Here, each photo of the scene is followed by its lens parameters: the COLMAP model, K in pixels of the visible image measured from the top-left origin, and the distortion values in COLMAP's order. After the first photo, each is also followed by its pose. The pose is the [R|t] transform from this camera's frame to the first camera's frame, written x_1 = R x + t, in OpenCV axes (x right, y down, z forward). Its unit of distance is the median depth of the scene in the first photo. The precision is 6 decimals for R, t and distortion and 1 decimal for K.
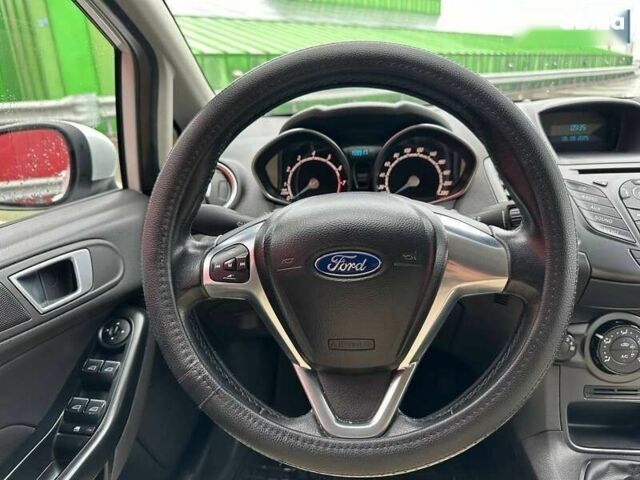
lens RADIAL K [[491.6, 0, 305.5], [0, 491.6, 240.7], [0, 0, 1]] dist [0.074821, -0.149608]
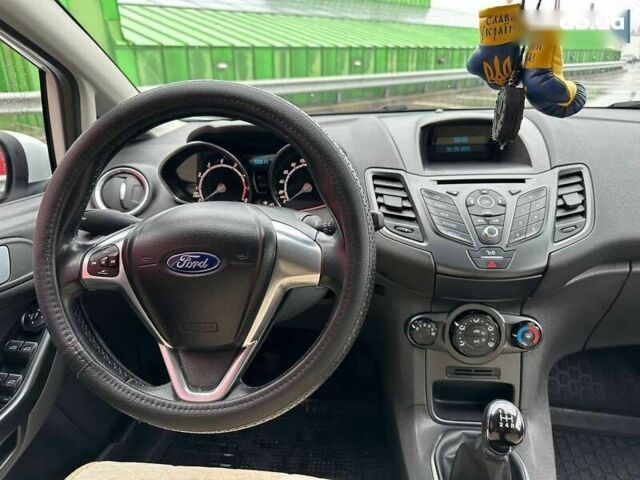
lens RADIAL K [[491.6, 0, 305.5], [0, 491.6, 240.7], [0, 0, 1]] dist [0.074821, -0.149608]
pose [[0.999903, 0.007569, 0.011658, 0.229789], [-0.007784, 0.999799, 0.018460, -0.020863], [-0.011516, -0.018549, 0.999762, -0.158569]]
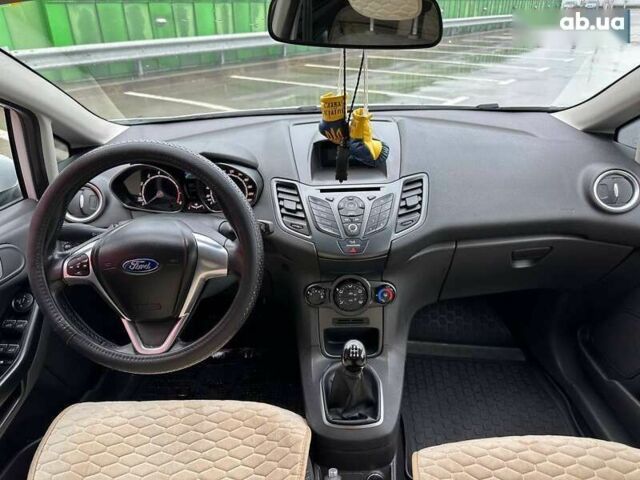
lens RADIAL K [[496.4, 0, 320.9], [0, 496.4, 247.8], [0, 0, 1]] dist [0.087500, -0.159023]
pose [[0.991816, -0.036634, 0.122308, 0.348230], [0.020450, 0.991166, 0.131042, -0.166583], [-0.126028, -0.127468, 0.983803, -0.624424]]
